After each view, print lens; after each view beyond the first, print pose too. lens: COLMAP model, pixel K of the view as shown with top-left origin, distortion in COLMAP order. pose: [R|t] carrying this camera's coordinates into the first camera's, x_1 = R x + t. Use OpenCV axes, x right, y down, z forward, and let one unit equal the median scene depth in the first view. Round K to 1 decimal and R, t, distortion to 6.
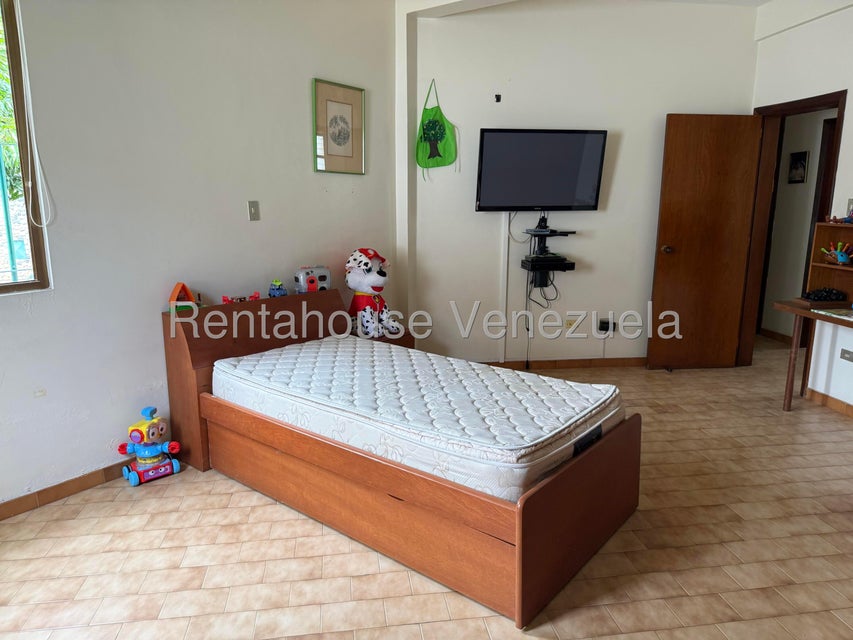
lens RADIAL K [[601.0, 0, 426.5], [0, 601.0, 320.0], [0, 0, 1]] dist [0.064968, -0.092786]
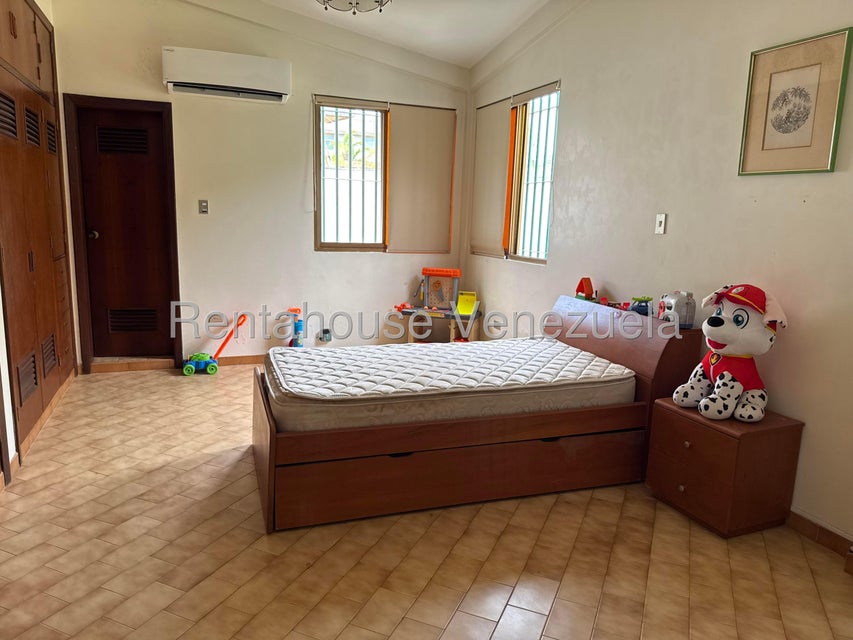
lens RADIAL K [[601.0, 0, 426.5], [0, 601.0, 320.0], [0, 0, 1]] dist [0.064968, -0.092786]
pose [[-0.527868, 0.117220, -0.841199, 1.035808], [-0.195602, 0.947028, 0.254711, -0.297970], [0.826496, 0.298994, -0.476977, 1.678046]]
